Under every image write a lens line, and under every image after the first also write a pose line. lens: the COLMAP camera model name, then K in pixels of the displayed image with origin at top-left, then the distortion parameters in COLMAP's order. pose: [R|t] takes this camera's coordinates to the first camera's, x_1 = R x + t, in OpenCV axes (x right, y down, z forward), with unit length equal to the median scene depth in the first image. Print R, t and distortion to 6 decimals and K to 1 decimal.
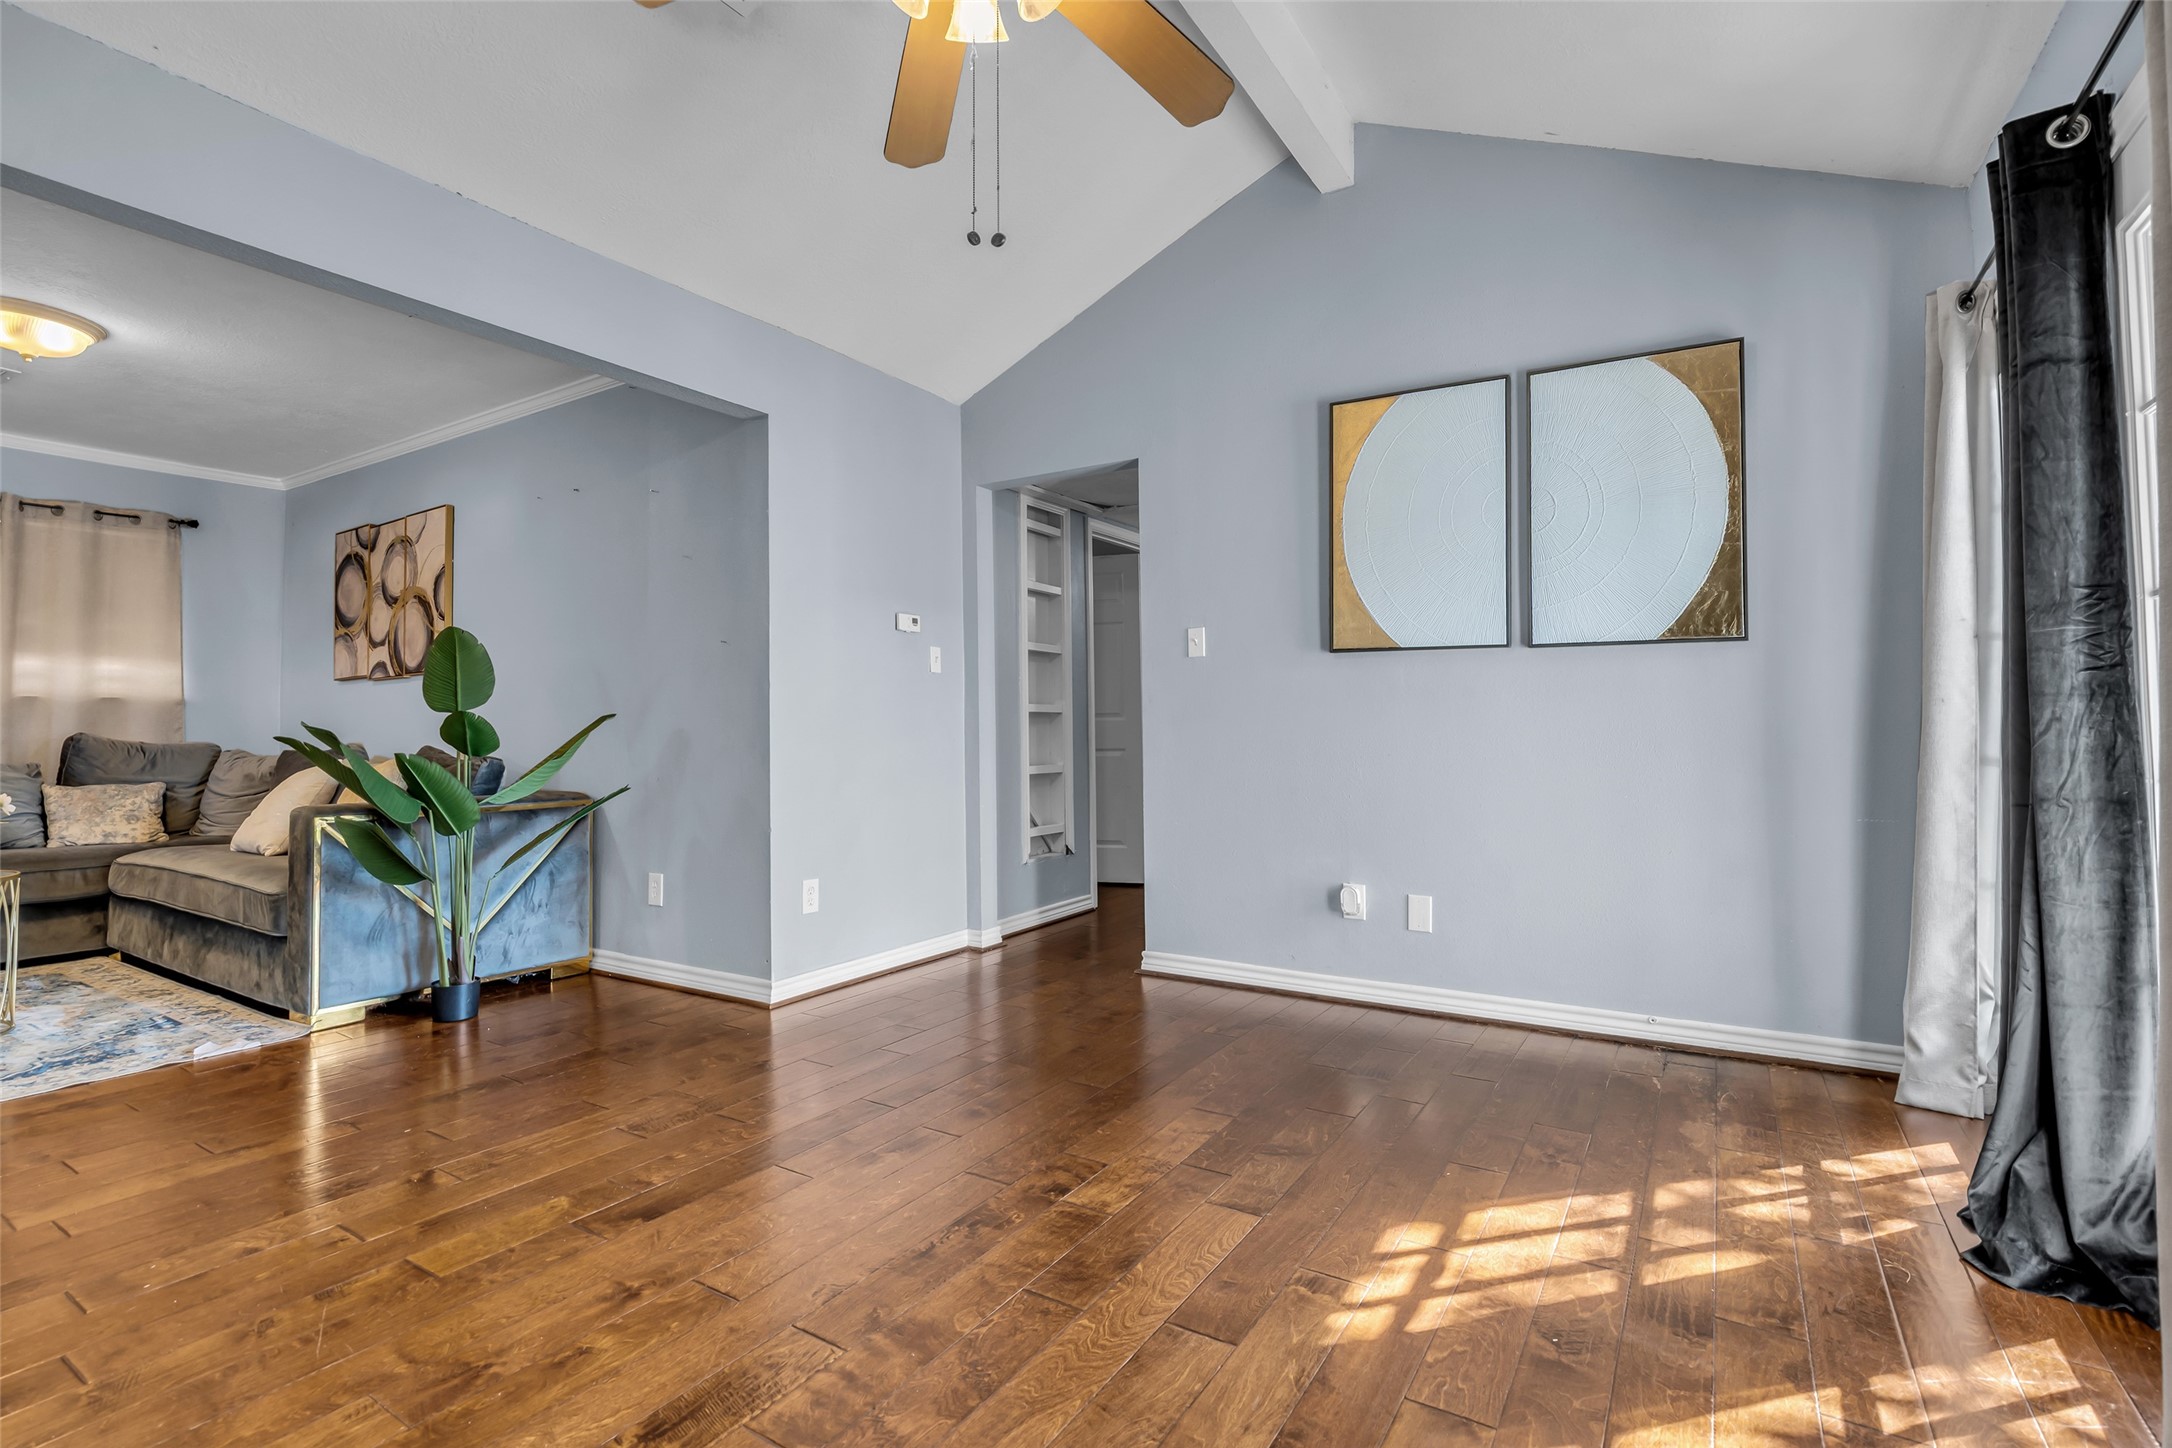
lens RADIAL K [[1012.9, 0, 1045.7], [0, 1012.9, 689.5], [0, 0, 1]] dist [0.003548, 0.000670]
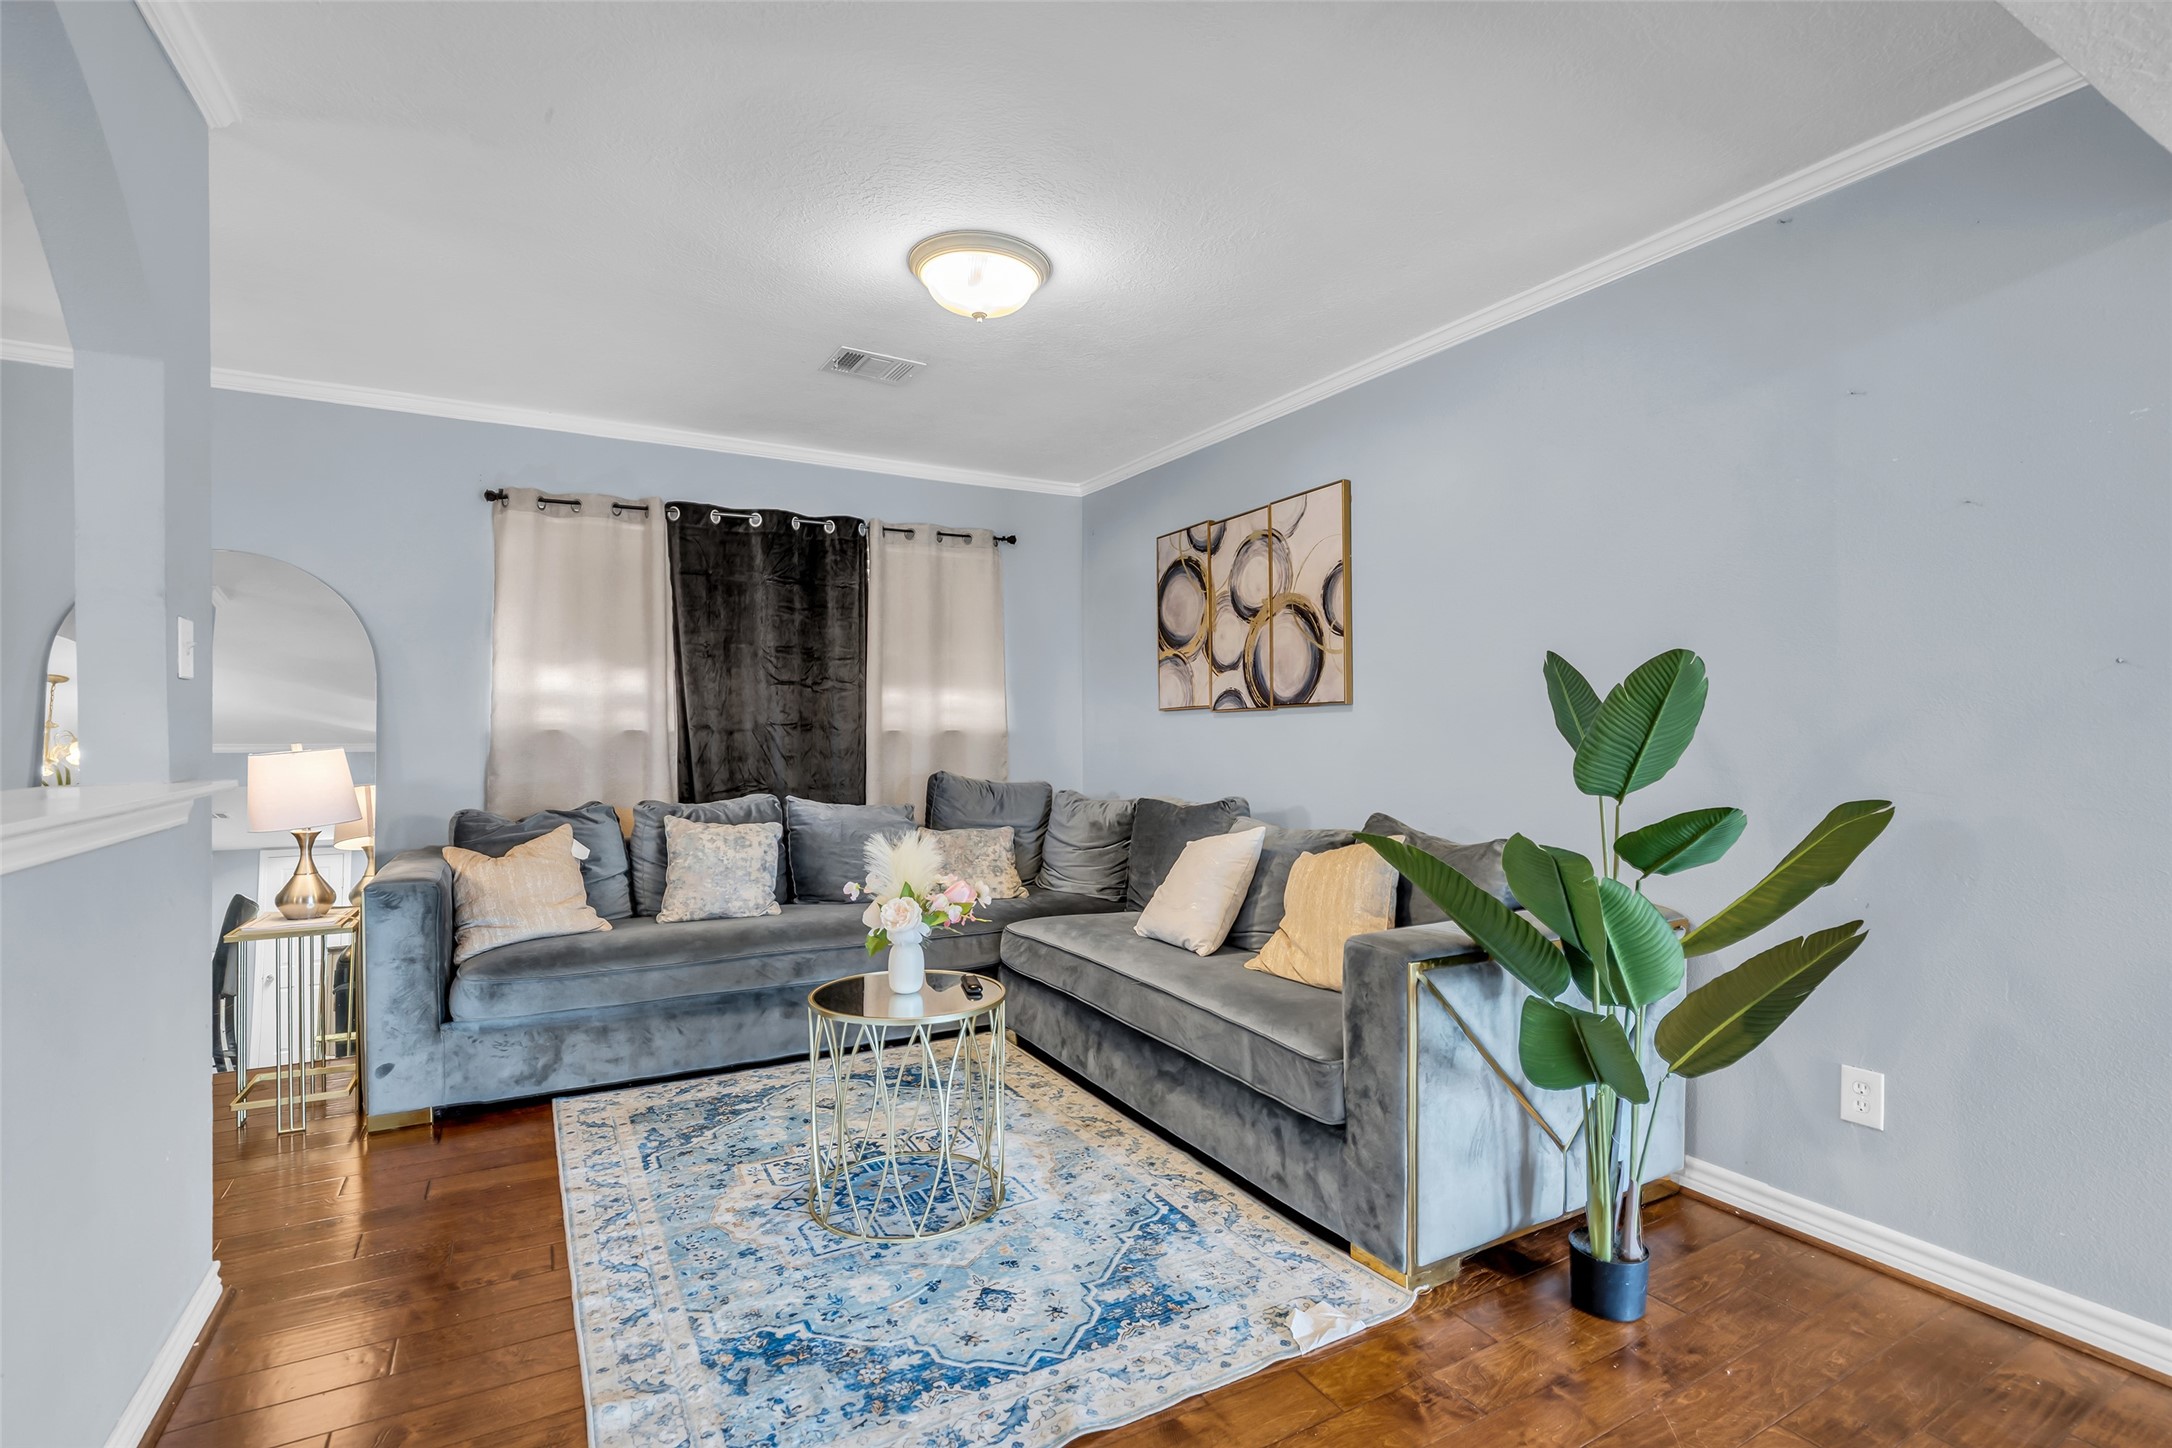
lens RADIAL K [[1012.9, 0, 1086.8], [0, 1012.9, 731.1], [0, 0, 1]] dist [0.003548, 0.000670]
pose [[0.888622, 0.007229, -0.458584, -0.390023], [0.012086, 0.999159, 0.039171, -0.027389], [0.458482, -0.040351, 0.887787, 0.229836]]
